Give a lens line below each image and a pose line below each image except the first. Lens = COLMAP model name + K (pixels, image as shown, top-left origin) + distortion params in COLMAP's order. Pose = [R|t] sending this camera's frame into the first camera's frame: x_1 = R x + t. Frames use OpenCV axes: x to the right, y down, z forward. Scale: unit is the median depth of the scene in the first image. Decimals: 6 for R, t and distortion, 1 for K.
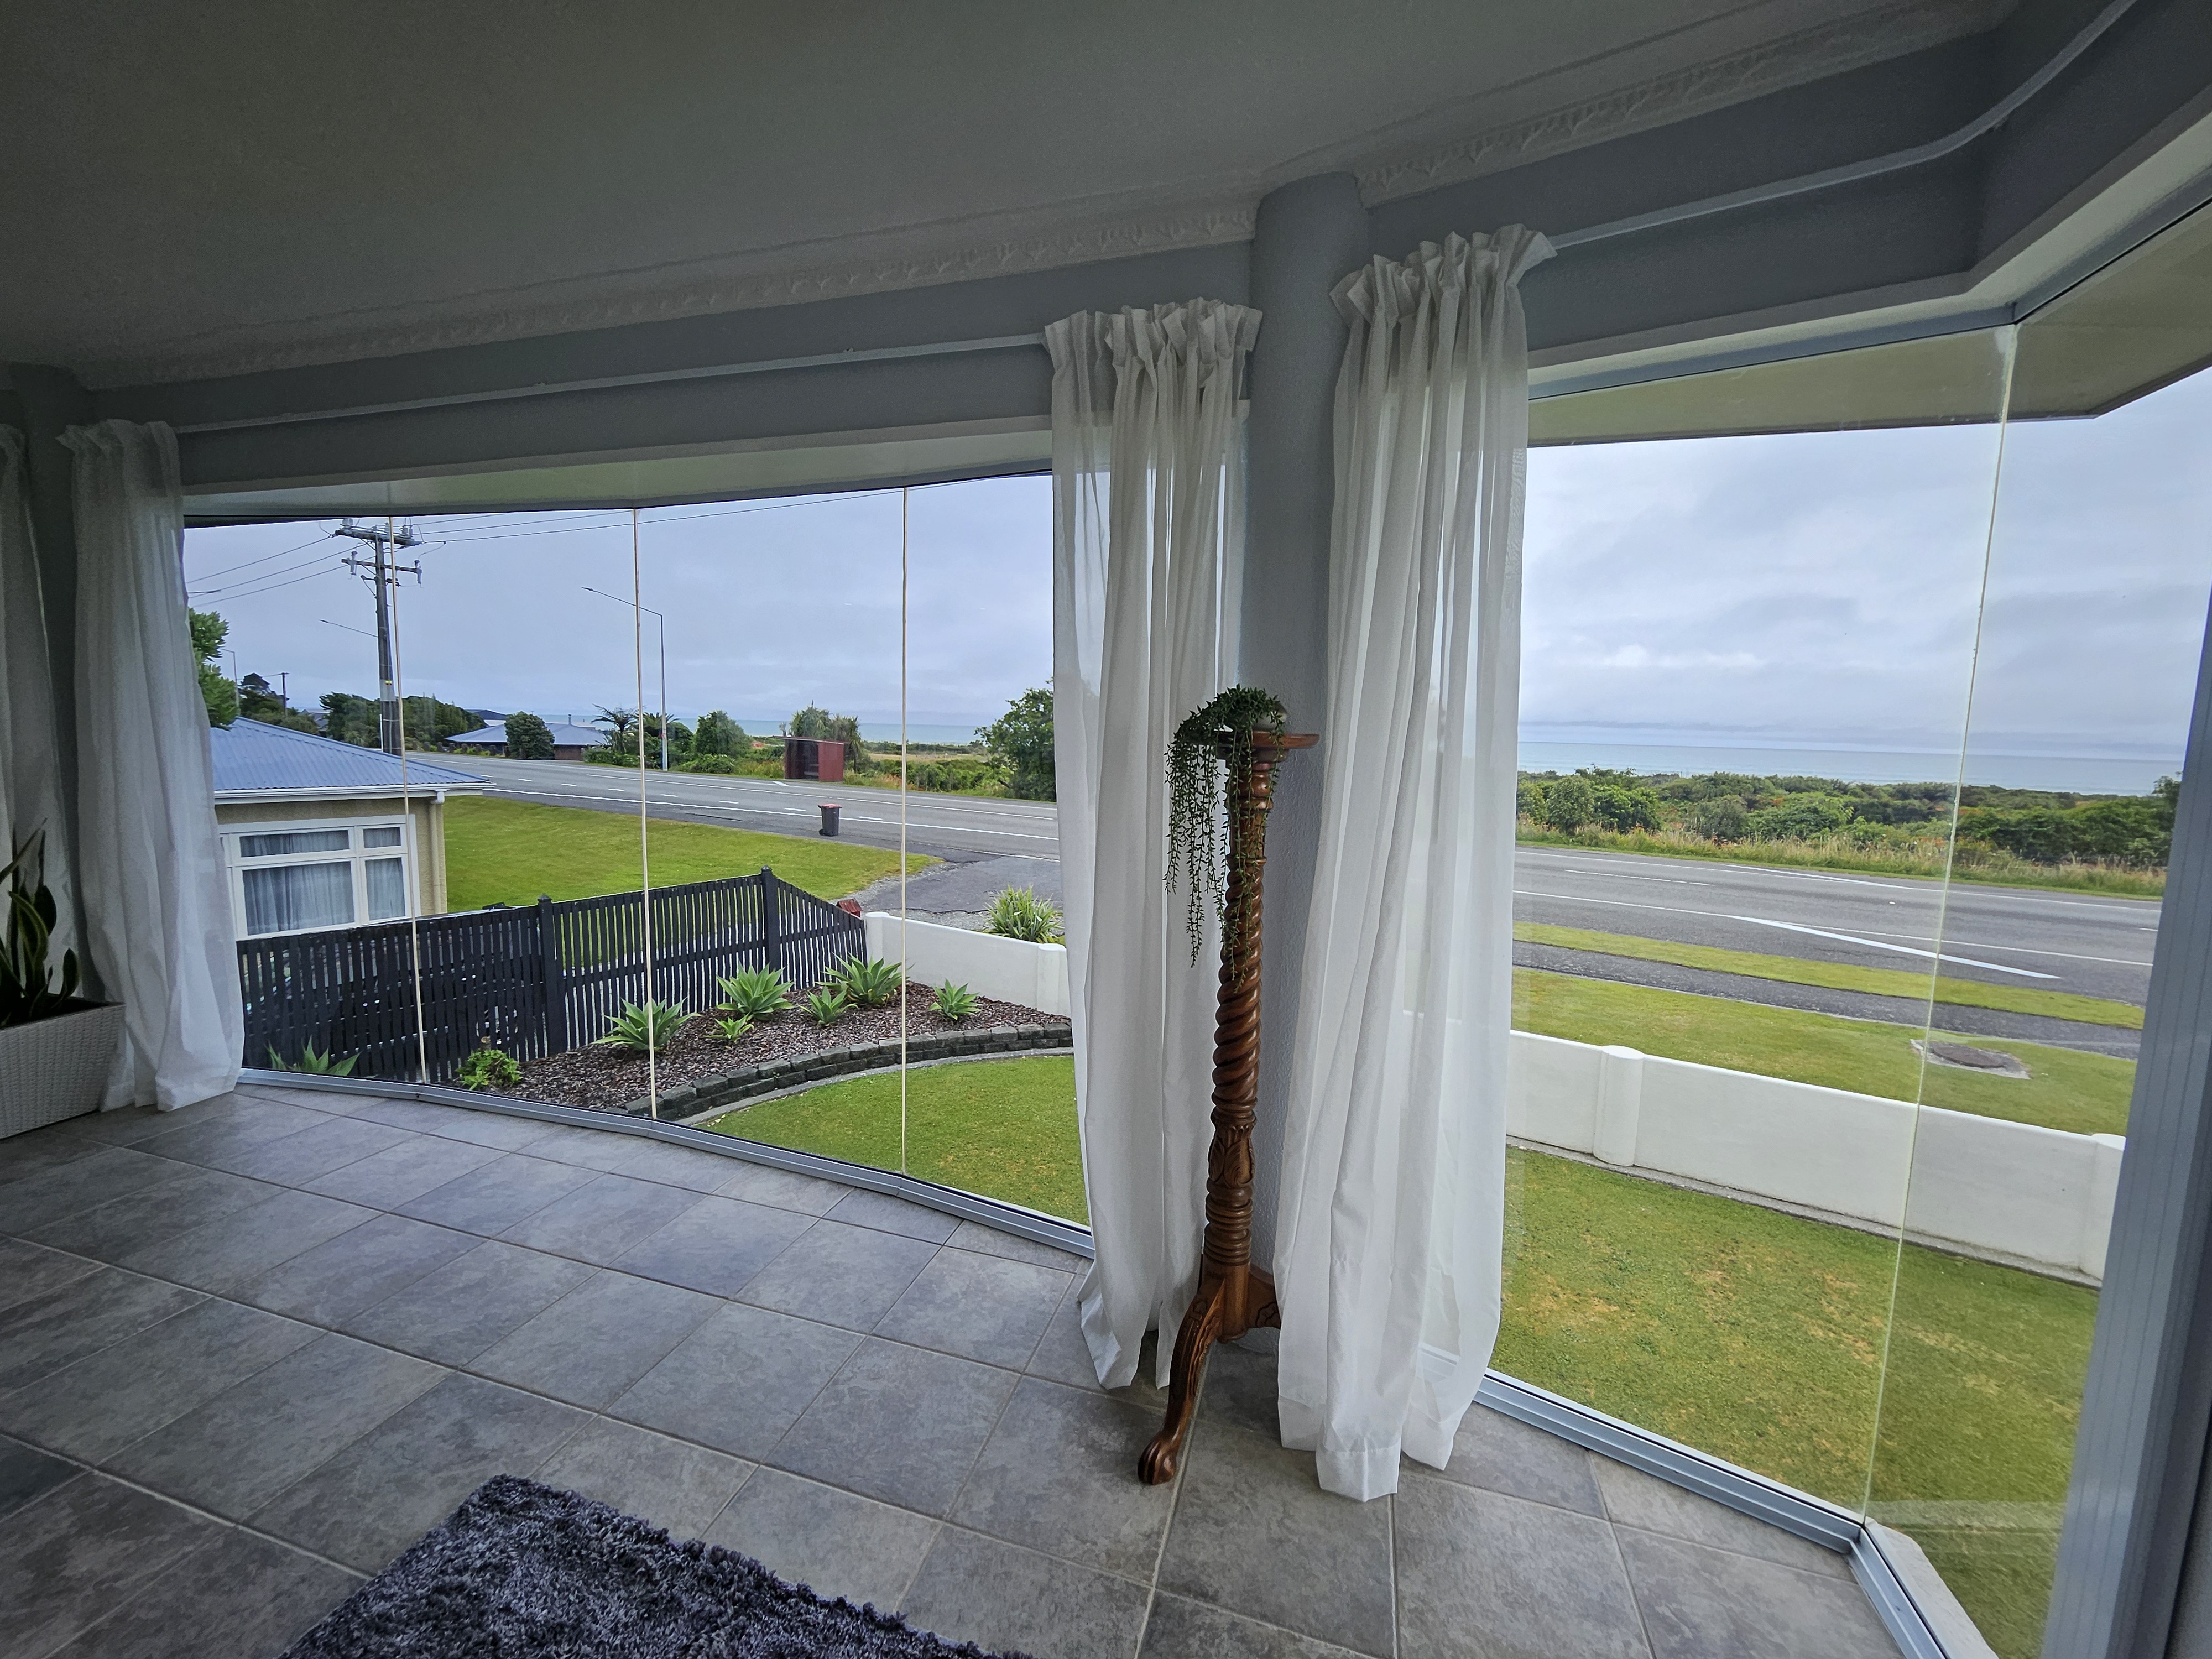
lens RADIAL K [[867.6, 0, 1090.9], [0, 867.6, 821.4], [0, 0, 1]] dist [-0.002065, -0.000532]
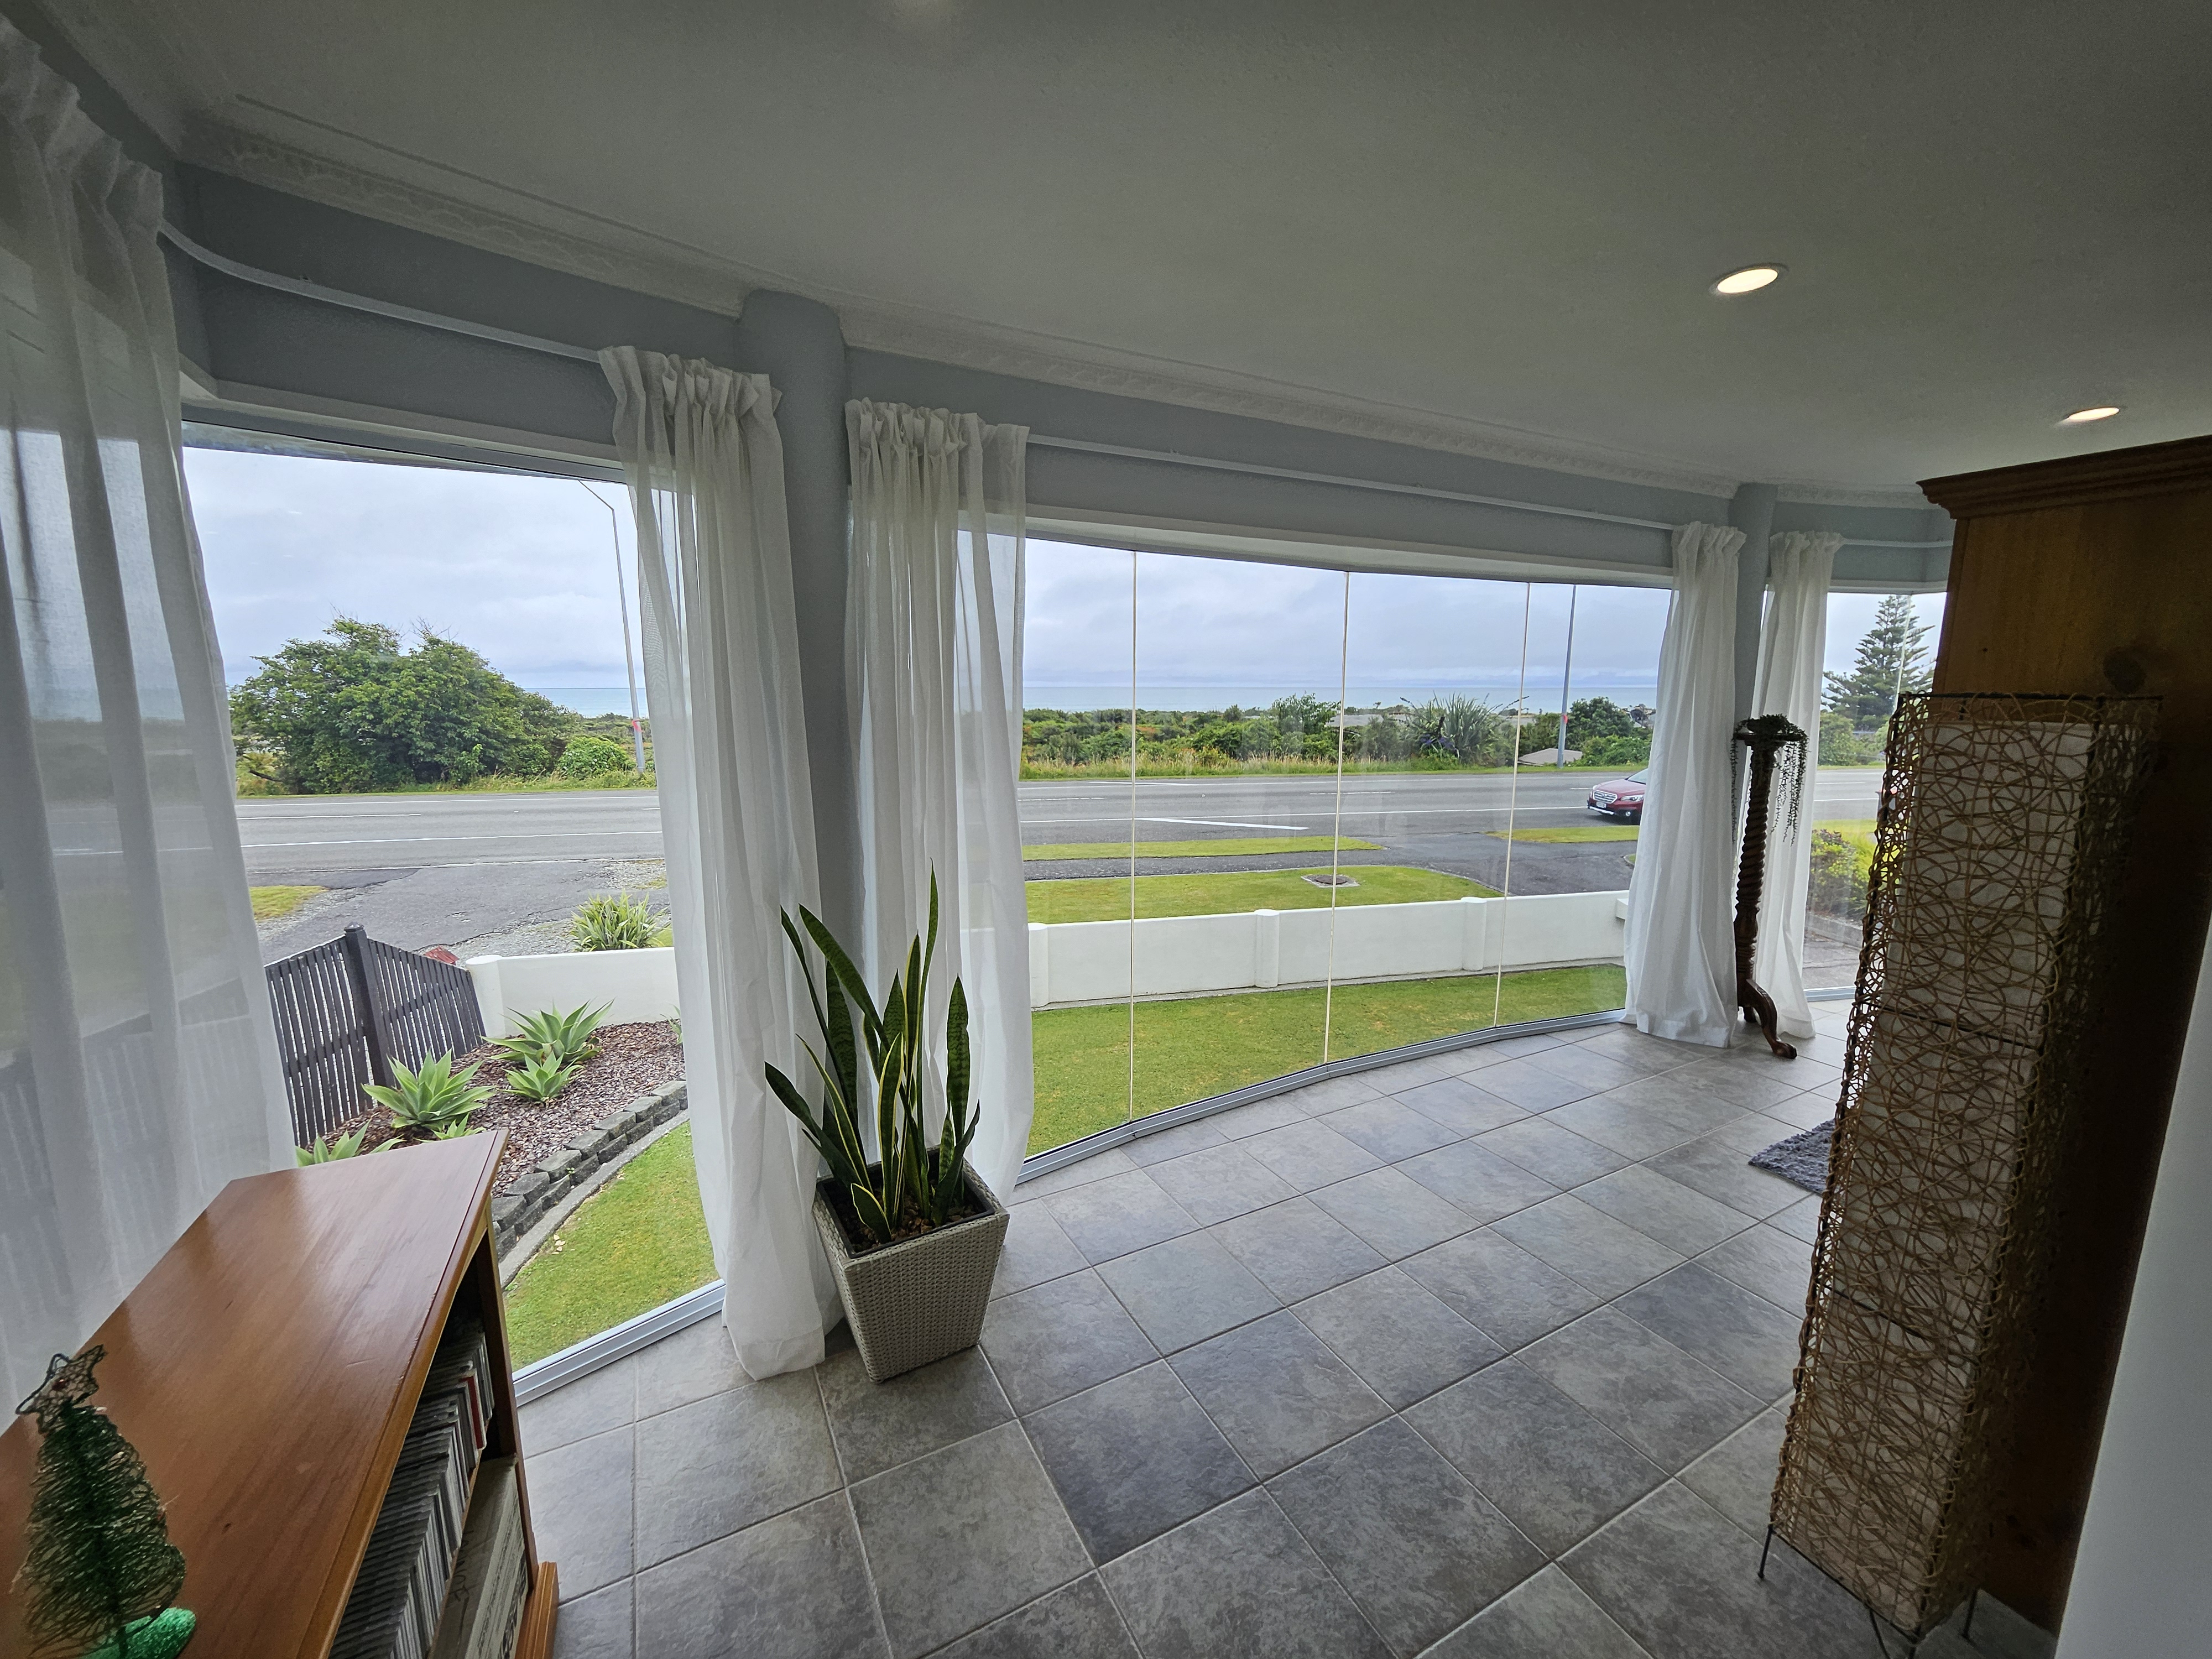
lens RADIAL K [[867.6, 0, 1090.9], [0, 867.6, 821.4], [0, 0, 1]] dist [-0.002065, -0.000532]
pose [[0.725206, -0.134583, 0.675251, -0.481159], [0.095240, 0.990891, 0.095206, -0.047544], [-0.681913, -0.004733, 0.731418, 0.101087]]
